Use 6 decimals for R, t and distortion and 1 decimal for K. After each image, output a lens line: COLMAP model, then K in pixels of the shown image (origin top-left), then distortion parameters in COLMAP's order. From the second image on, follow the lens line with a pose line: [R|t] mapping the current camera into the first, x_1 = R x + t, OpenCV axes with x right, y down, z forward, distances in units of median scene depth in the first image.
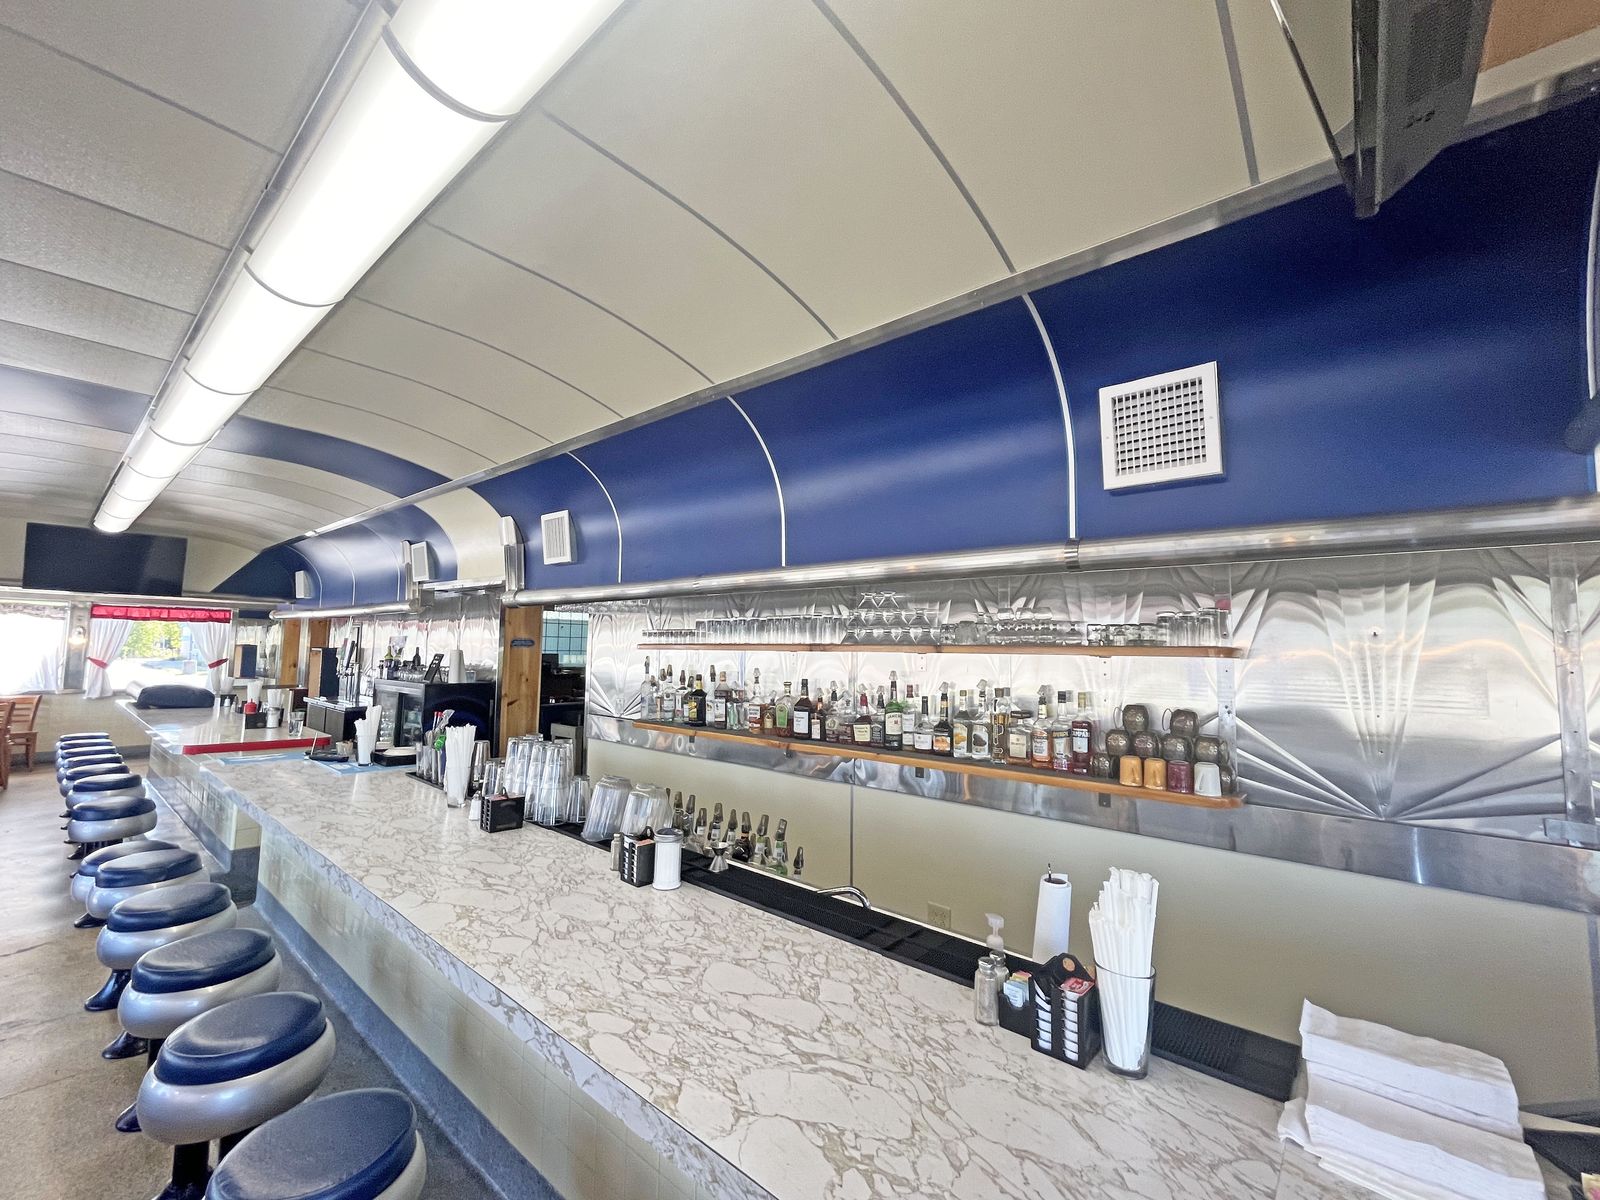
lens RADIAL K [[661.0, 0, 804.1], [0, 661.0, 599.3], [0, 0, 1]] dist [-0.003638, -0.000421]
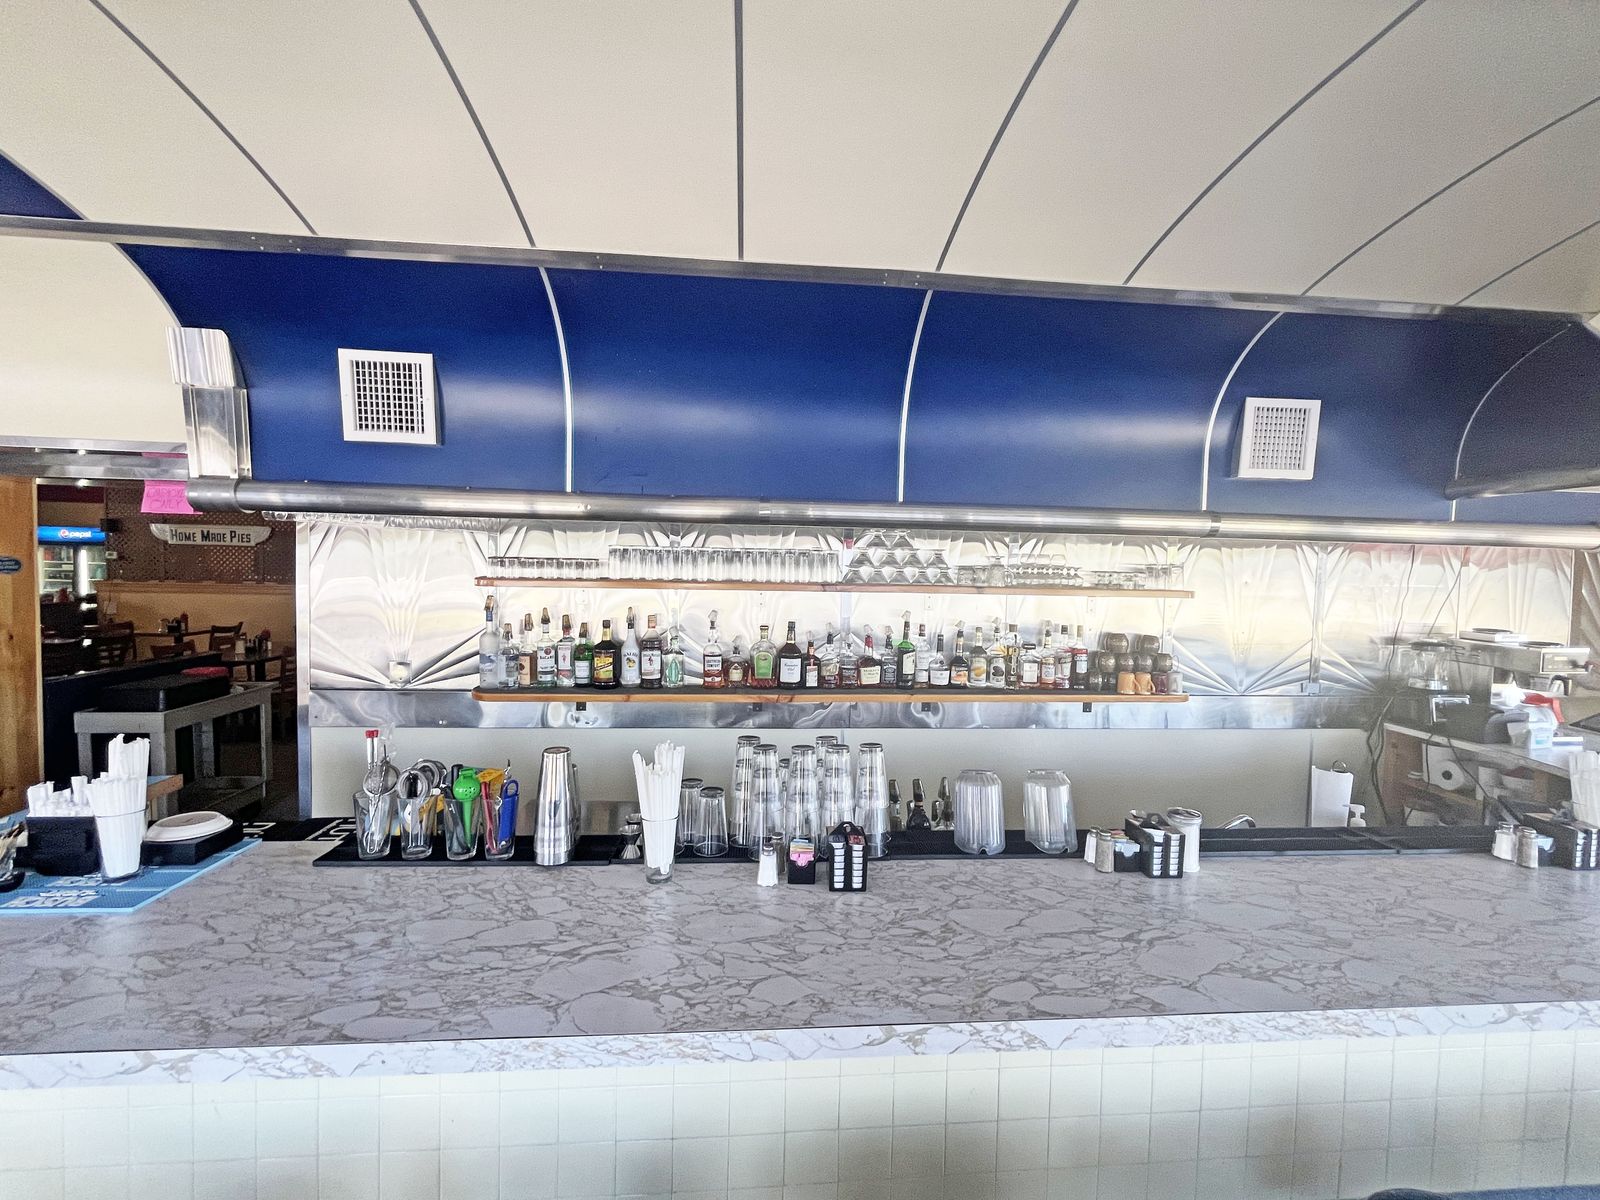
lens RADIAL K [[661.0, 0, 804.1], [0, 661.0, 599.3], [0, 0, 1]] dist [-0.003638, -0.000421]
pose [[0.702791, -0.031494, 0.710699, -0.650042], [-0.066738, 0.991695, 0.109941, -0.007590], [-0.708259, -0.124696, 0.694852, 0.403195]]
